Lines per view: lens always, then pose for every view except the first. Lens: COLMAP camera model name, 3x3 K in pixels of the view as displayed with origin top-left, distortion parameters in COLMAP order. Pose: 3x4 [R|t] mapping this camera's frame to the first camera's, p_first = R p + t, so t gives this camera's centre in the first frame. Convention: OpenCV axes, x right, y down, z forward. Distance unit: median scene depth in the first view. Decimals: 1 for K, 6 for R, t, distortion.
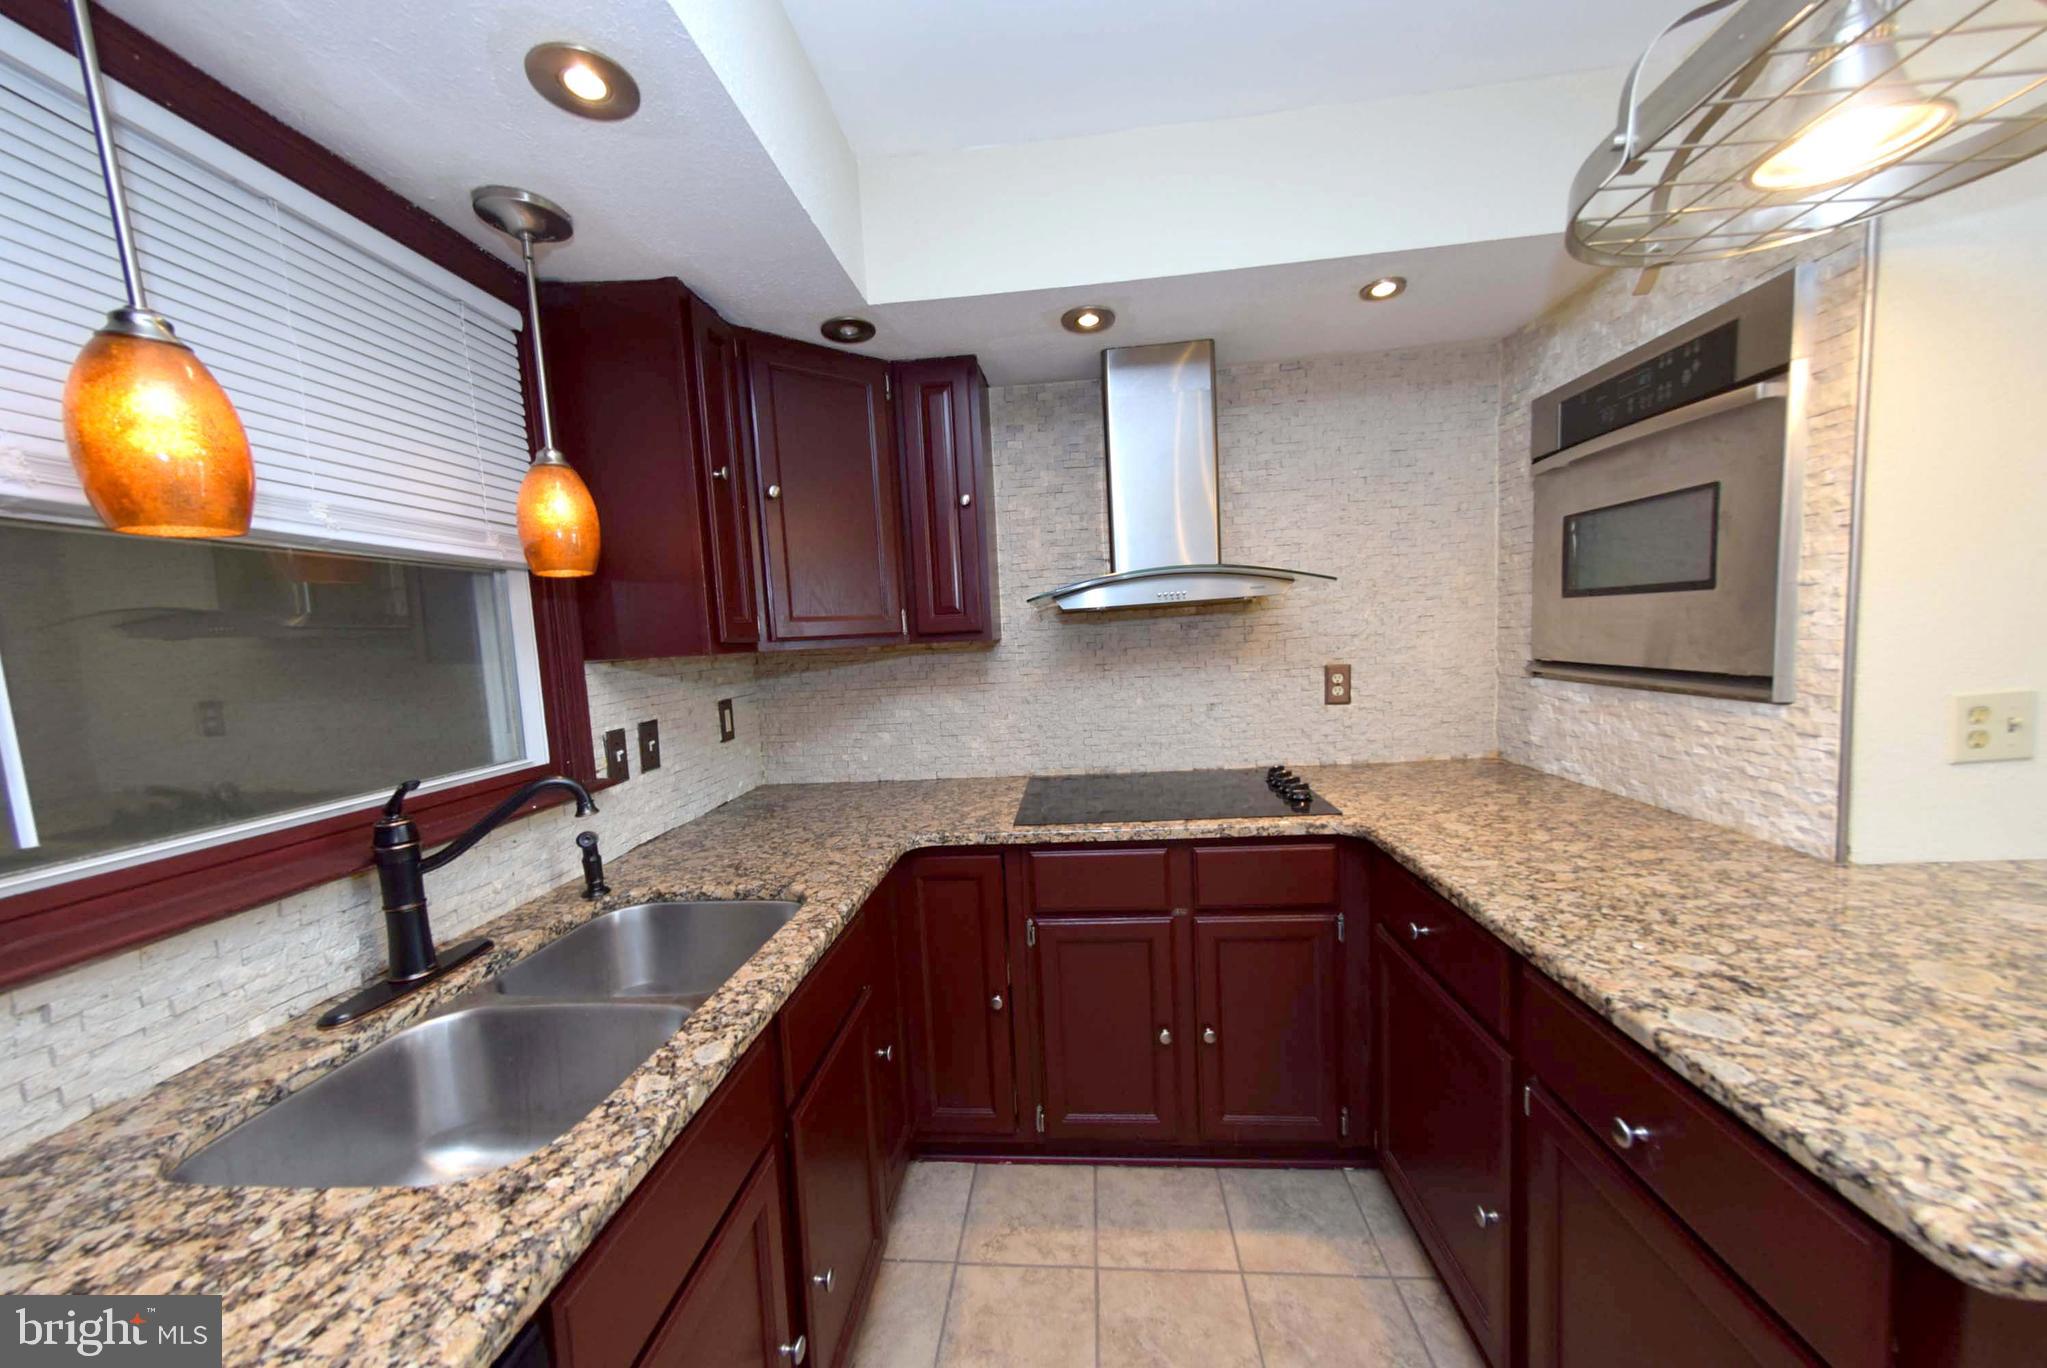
lens RADIAL K [[726.3, 0, 1024.6], [0, 726.3, 702.0], [0, 0, 1]] dist [0.004512, -0.000196]
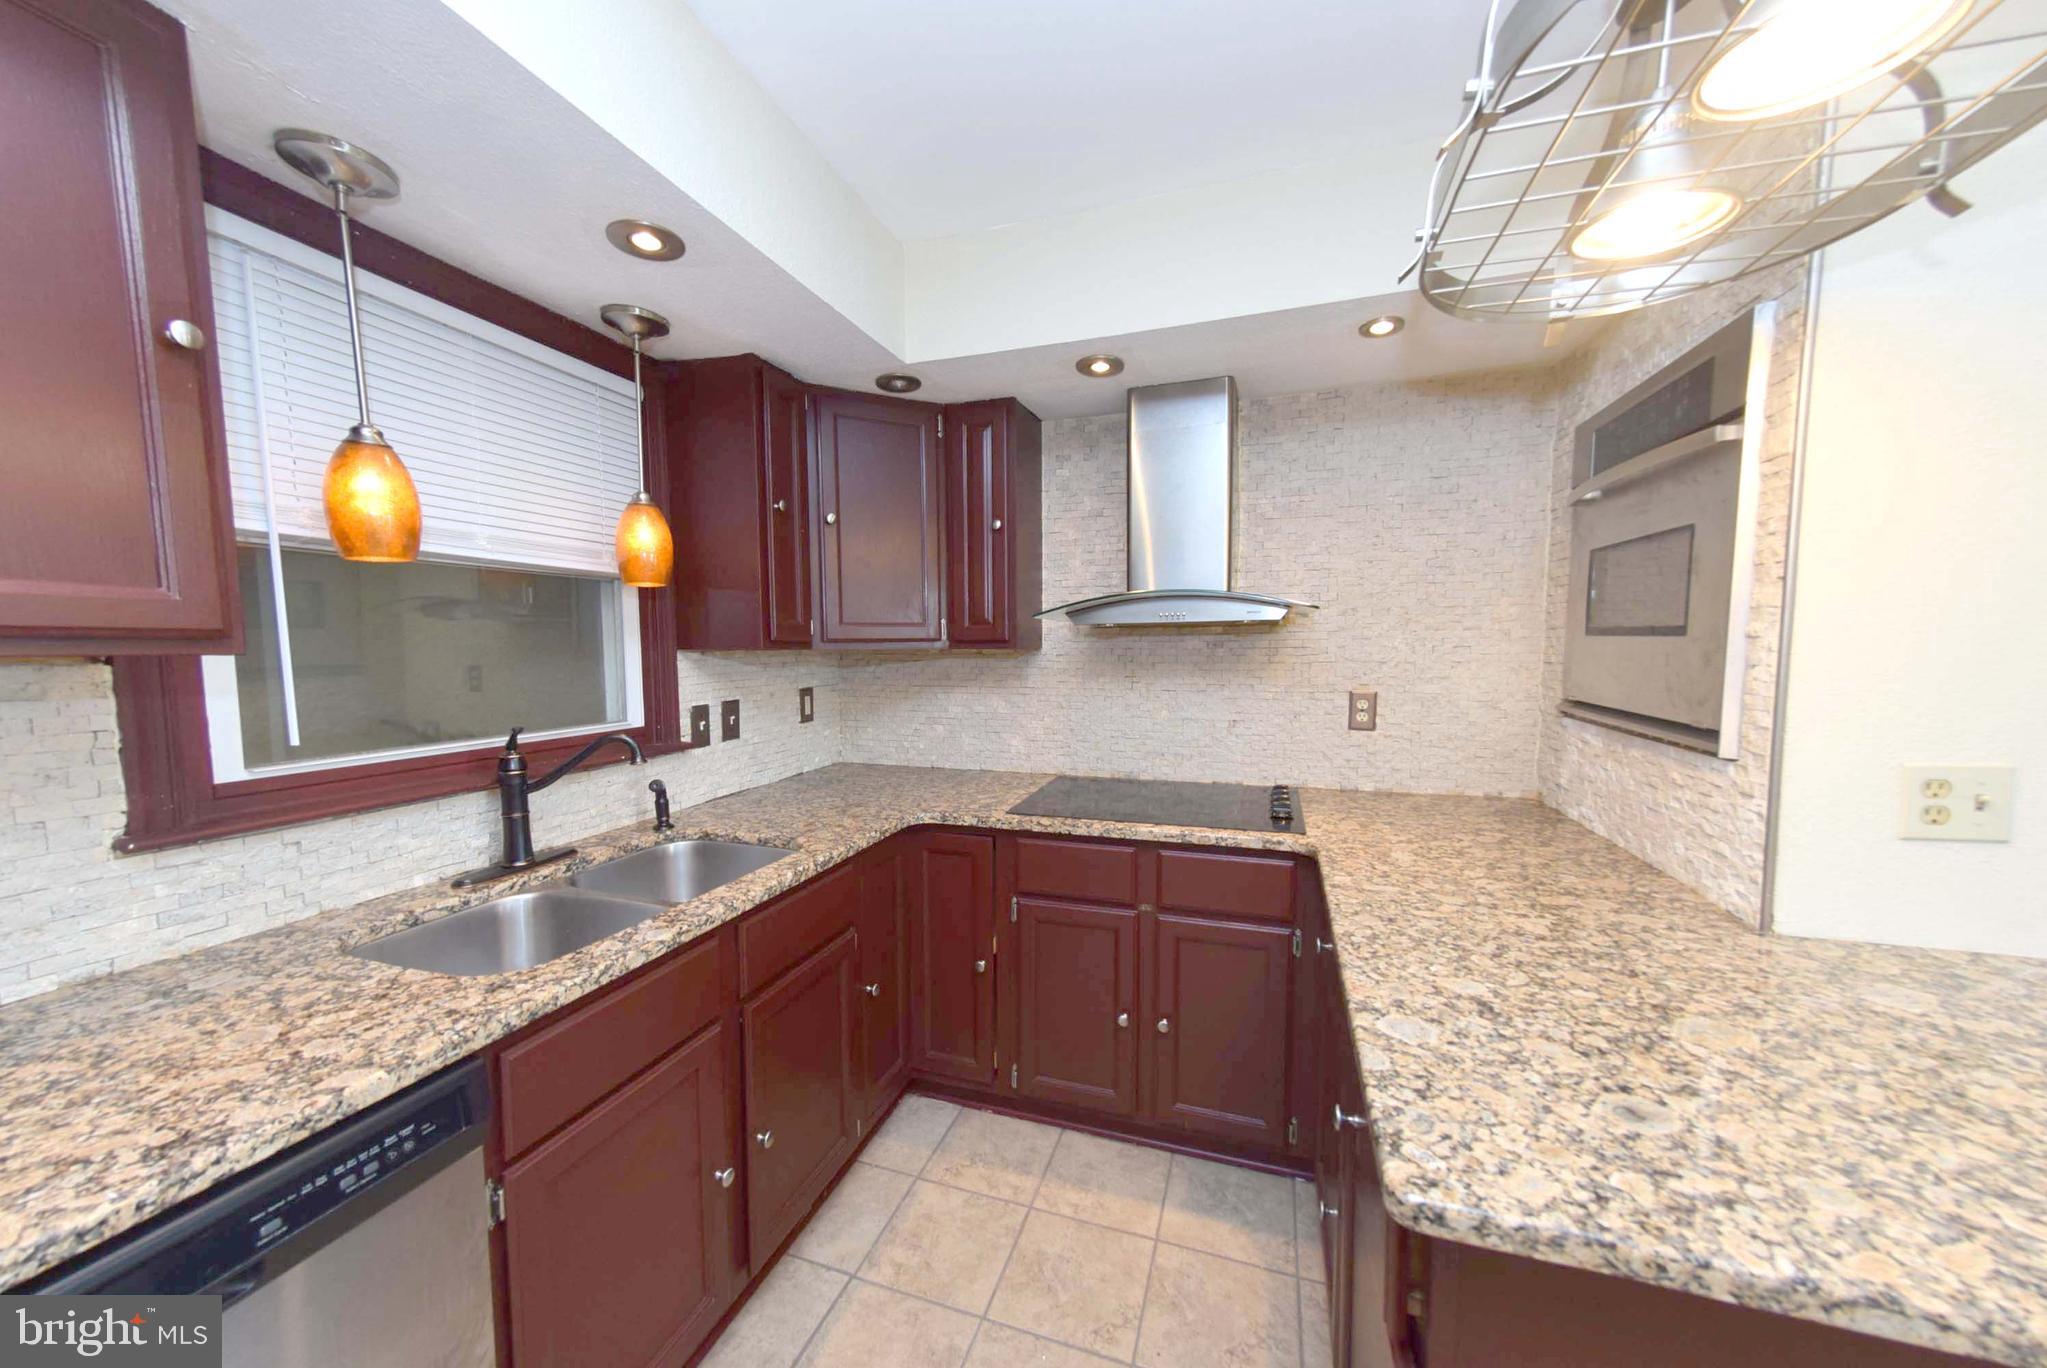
lens RADIAL K [[726.3, 0, 1024.6], [0, 726.3, 702.0], [0, 0, 1]] dist [0.004512, -0.000196]
pose [[0.970778, 0.067921, -0.230165, 0.325117], [-0.068801, 0.997622, 0.004212, -0.012590], [0.229903, 0.011747, 0.973143, -0.124280]]
